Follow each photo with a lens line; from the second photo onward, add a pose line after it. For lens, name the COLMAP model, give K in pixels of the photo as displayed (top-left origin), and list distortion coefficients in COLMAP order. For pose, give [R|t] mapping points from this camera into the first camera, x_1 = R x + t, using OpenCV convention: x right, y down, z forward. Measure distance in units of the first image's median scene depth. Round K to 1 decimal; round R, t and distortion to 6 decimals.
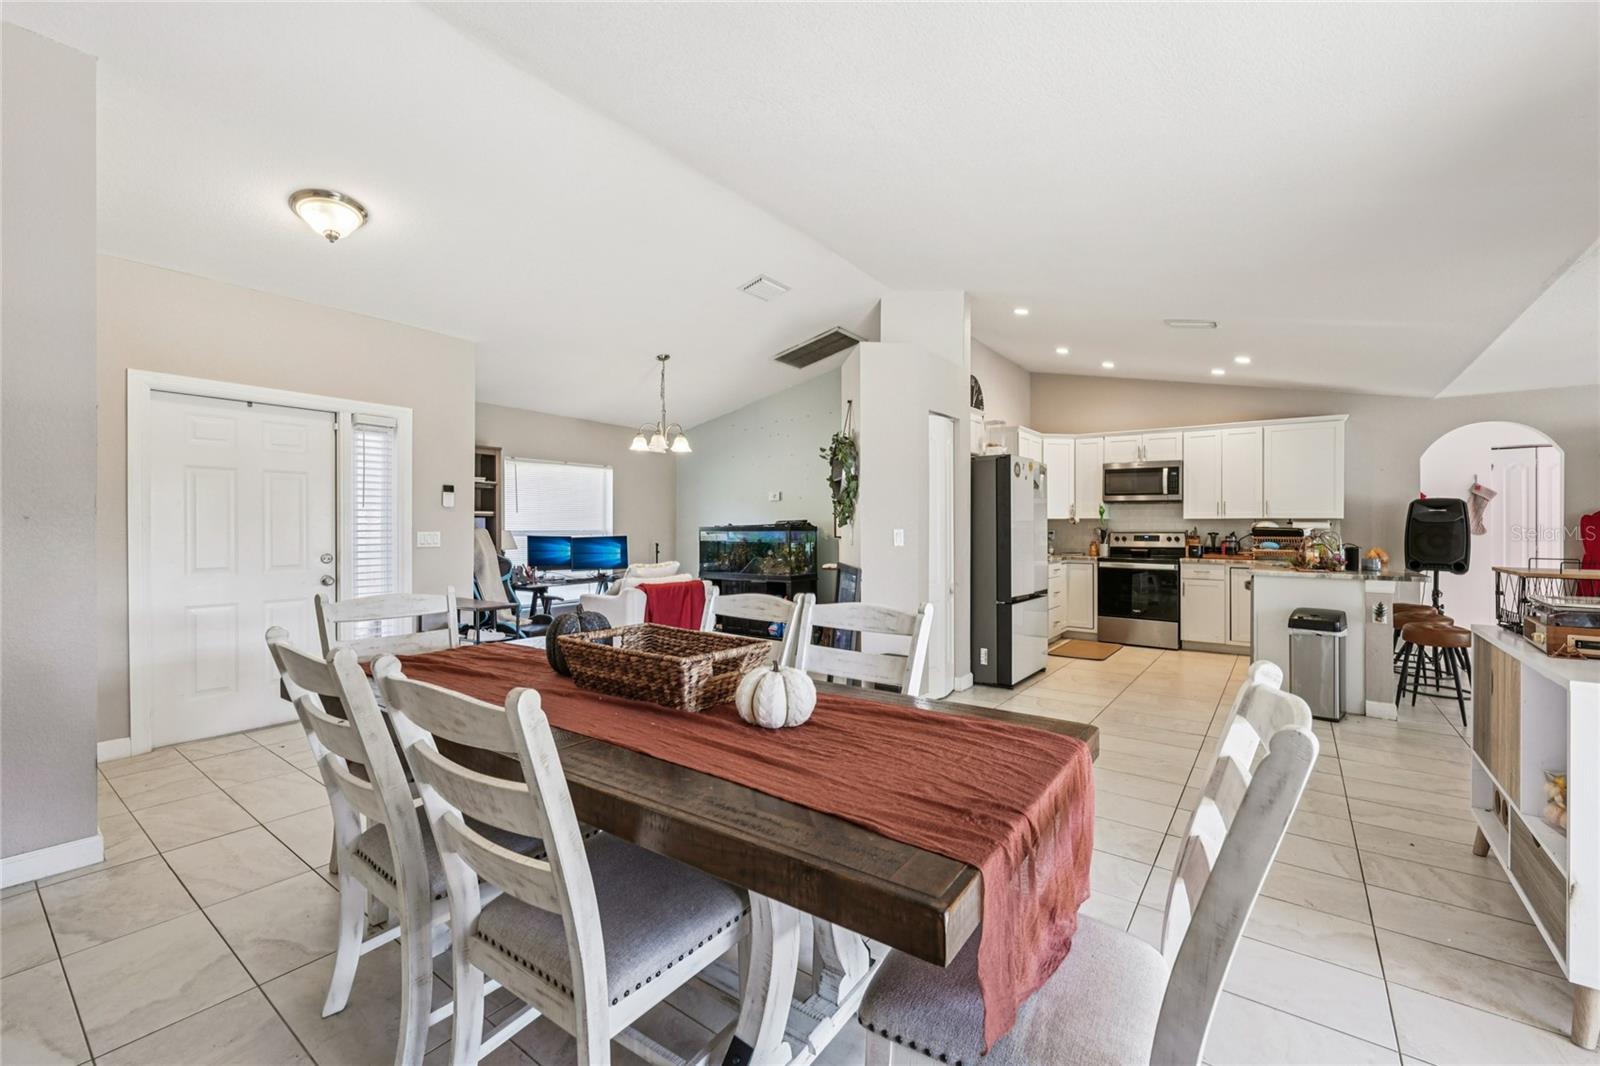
lens RADIAL K [[655.0, 0, 803.8], [0, 655.0, 526.0], [0, 0, 1]] dist [-0.000013, -0.000968]
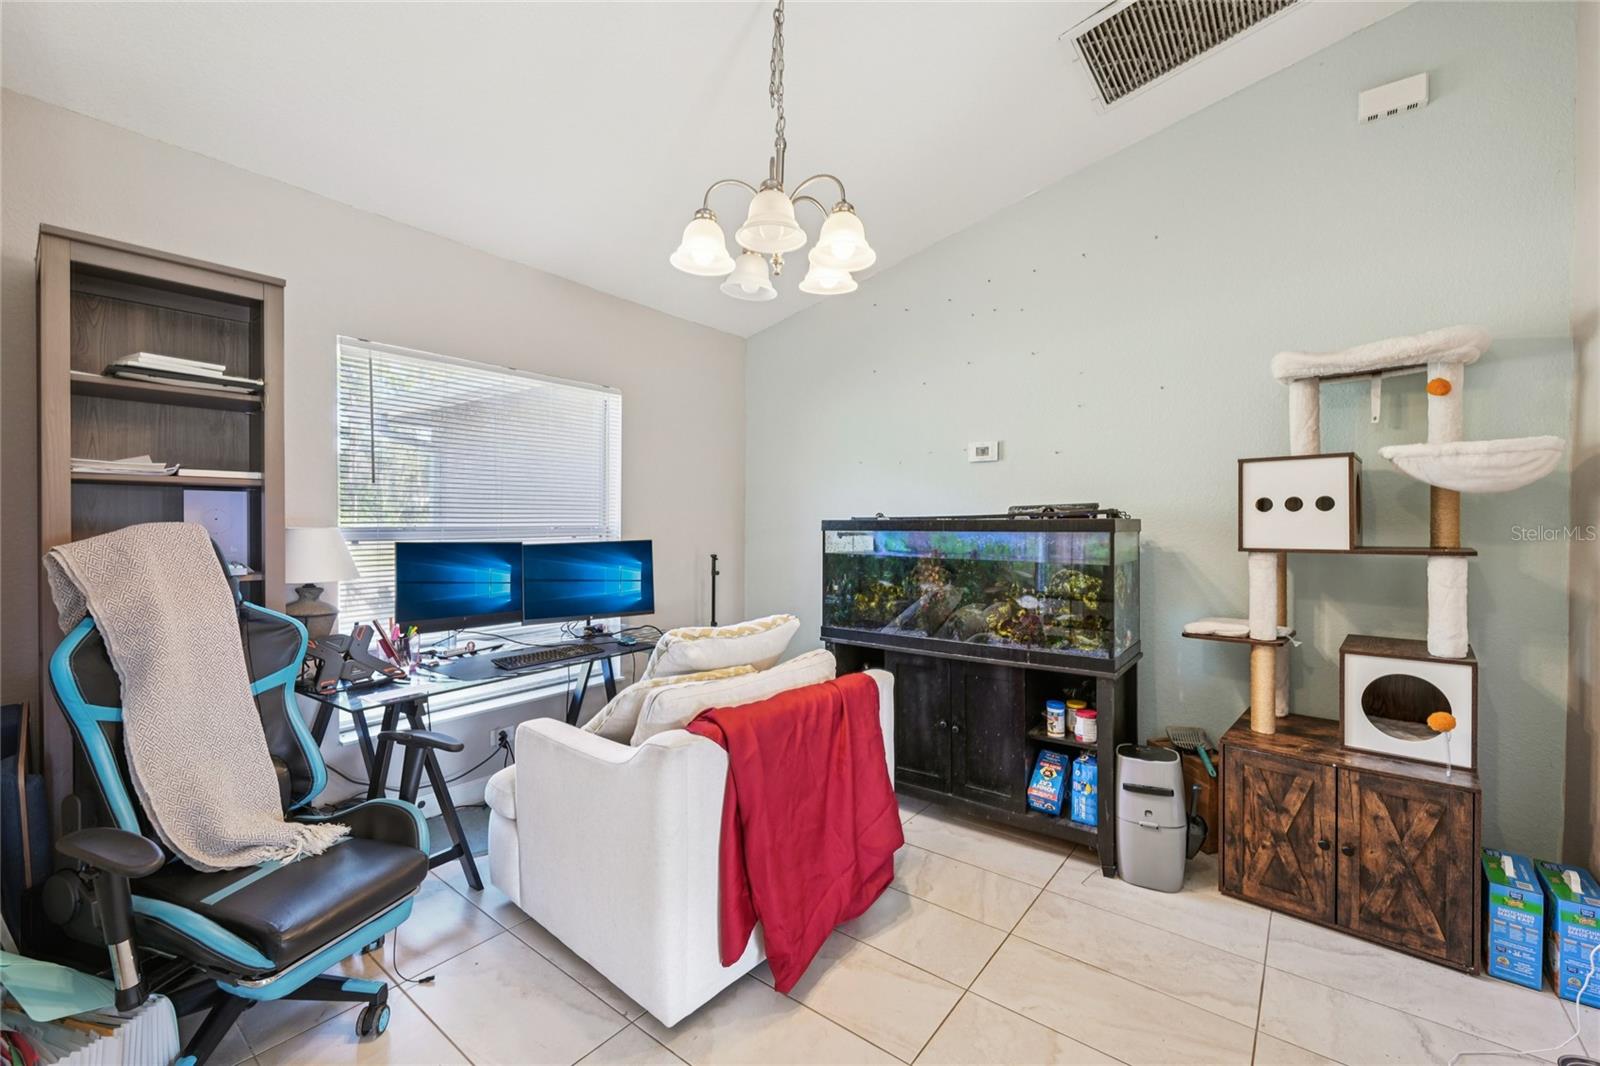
lens RADIAL K [[655.0, 0, 801.8], [0, 655.0, 527.0], [0, 0, 1]] dist [-0.000013, -0.000968]
pose [[0.999665, 0.002337, -0.025786, -0.168972], [-0.002117, 0.999961, 0.008554, 0.002158], [0.025805, -0.008496, 0.999631, 0.598963]]
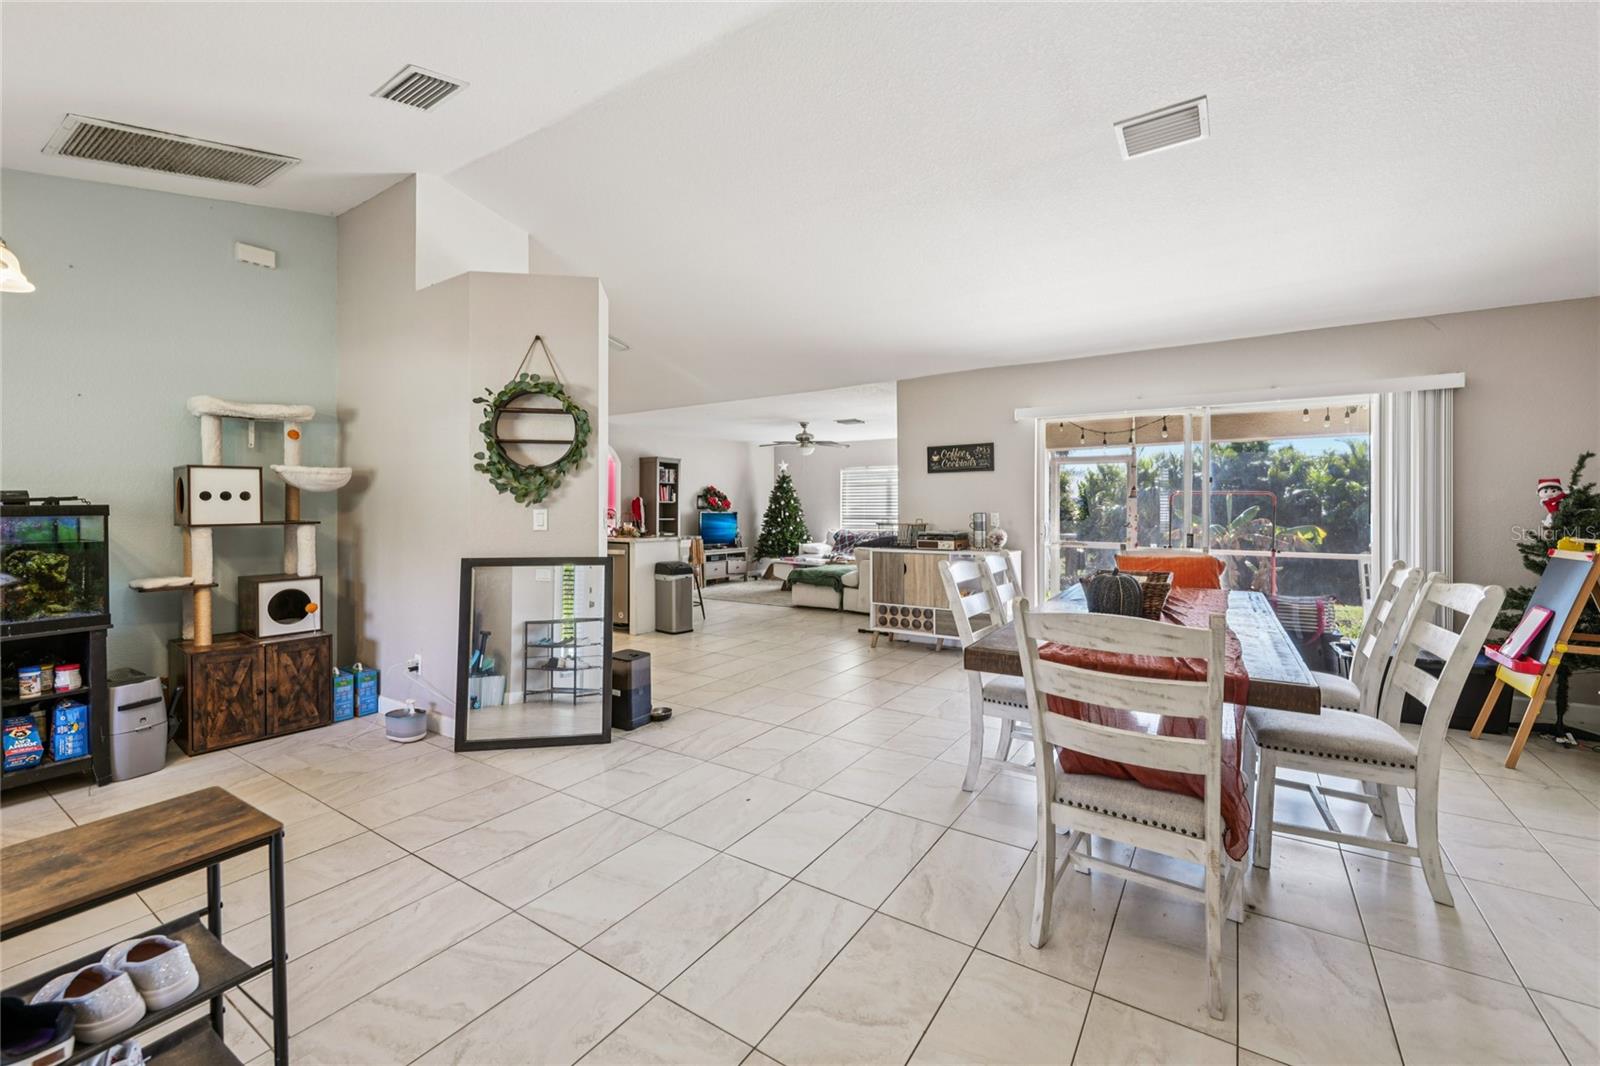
lens RADIAL K [[655.0, 0, 795.8], [0, 655.0, 510.8], [0, 0, 1]] dist [-0.000013, -0.000968]
pose [[-0.054854, -0.005142, 0.998481, -0.473441], [0.003874, 0.999978, 0.005362, 0.003731], [-0.998487, 0.004162, -0.054833, 0.507369]]
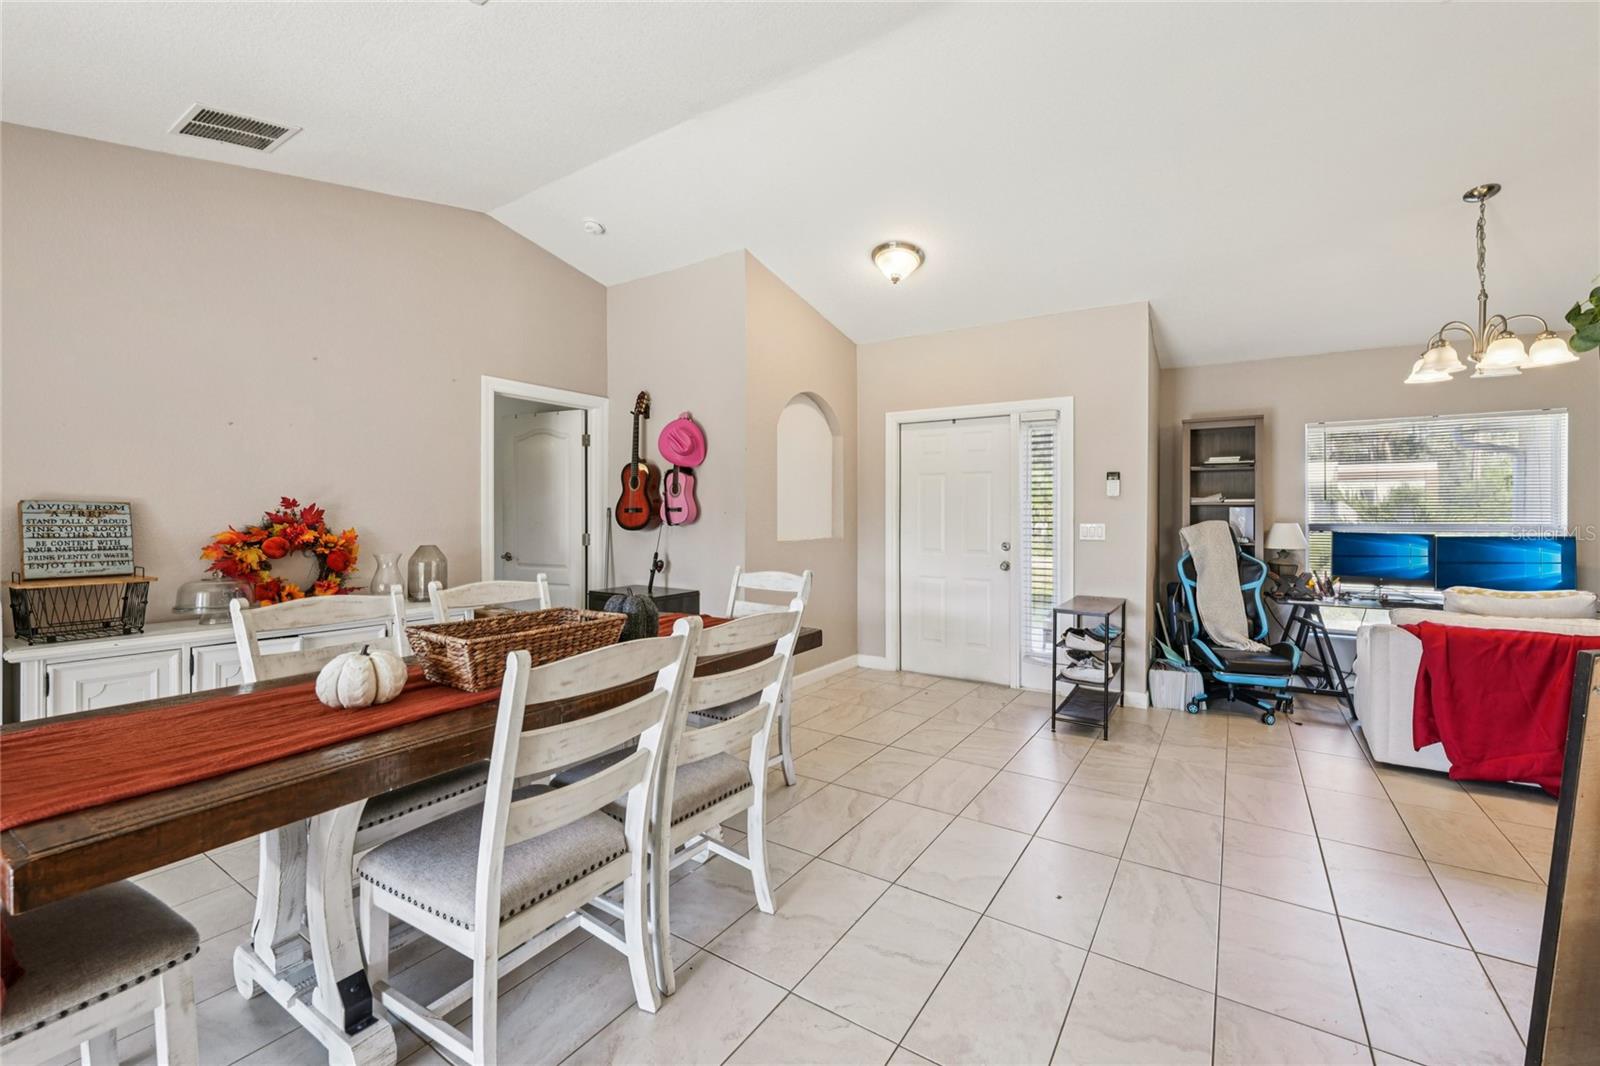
lens RADIAL K [[655.0, 0, 793.5], [0, 655.0, 516.4], [0, 0, 1]] dist [-0.000013, -0.000968]
pose [[0.040360, -0.005919, -0.999168, 0.241527], [-0.003275, 0.999976, -0.006056, 0.004312], [0.999180, 0.003517, 0.040340, 0.379566]]
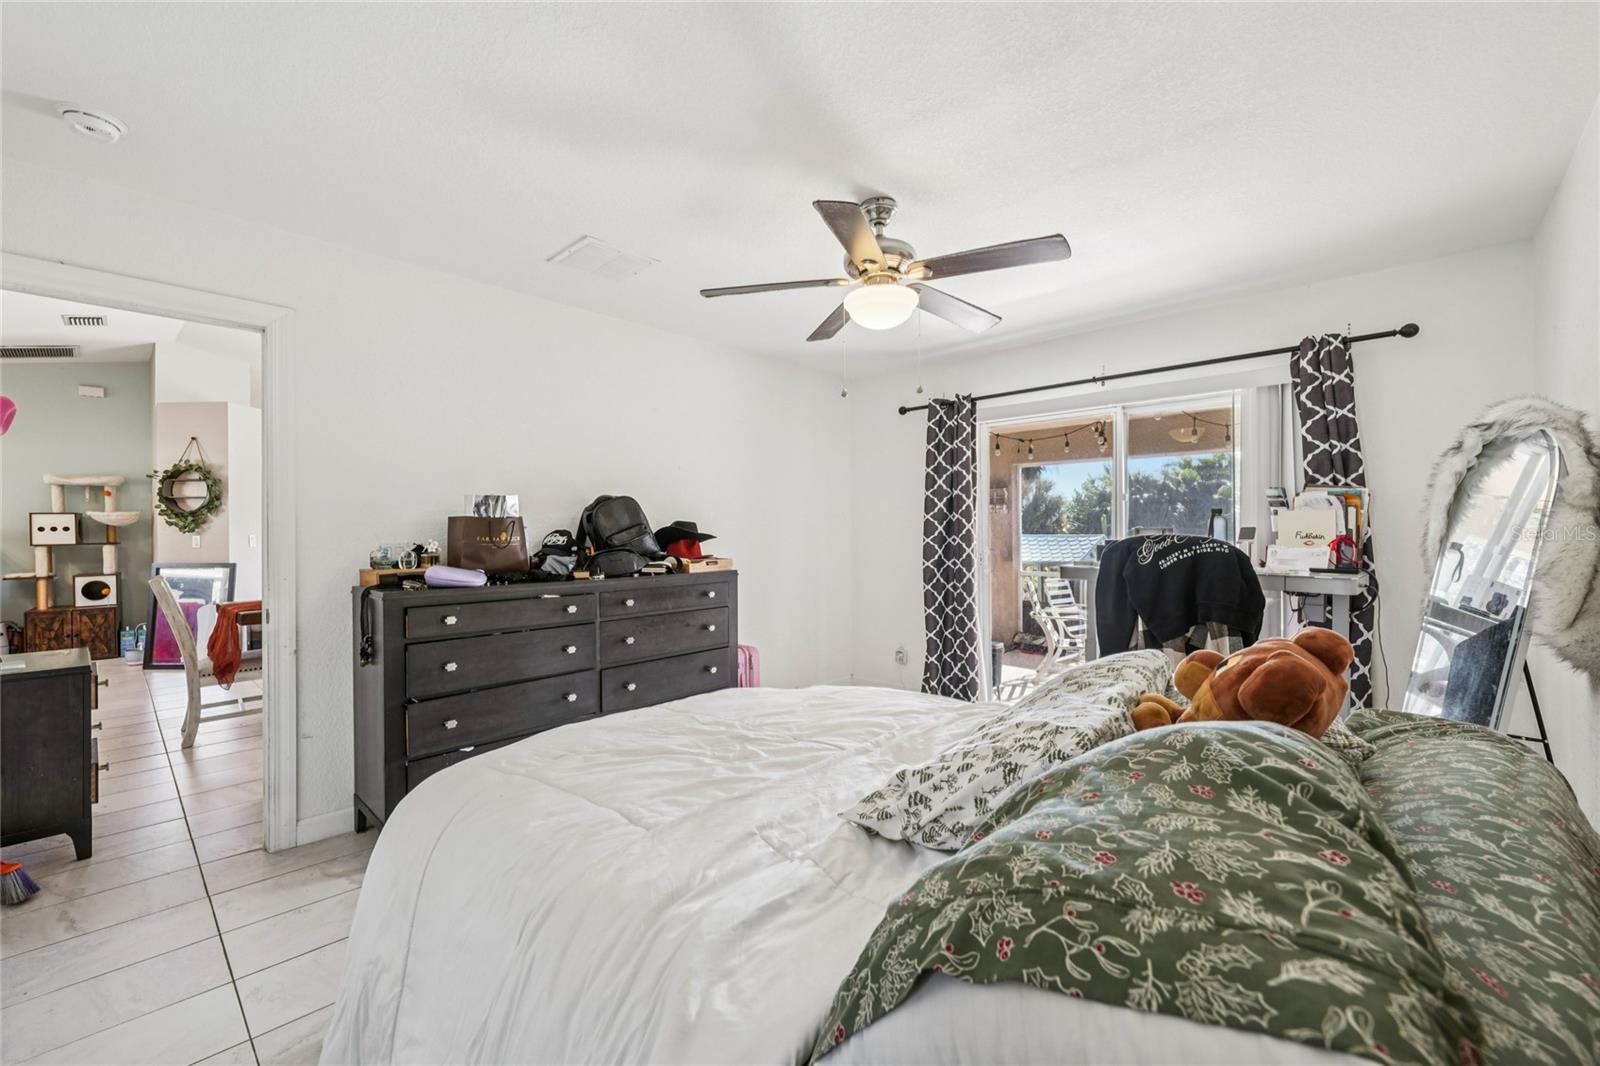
lens RADIAL K [[655.0, 0, 806.0], [0, 655.0, 529.5], [0, 0, 1]] dist [-0.000013, -0.000968]
pose [[0.108620, -0.003651, 0.994077, -0.757506], [0.010757, 0.999939, 0.002497, 0.002883], [-0.994025, 0.010422, 0.108653, -0.256992]]
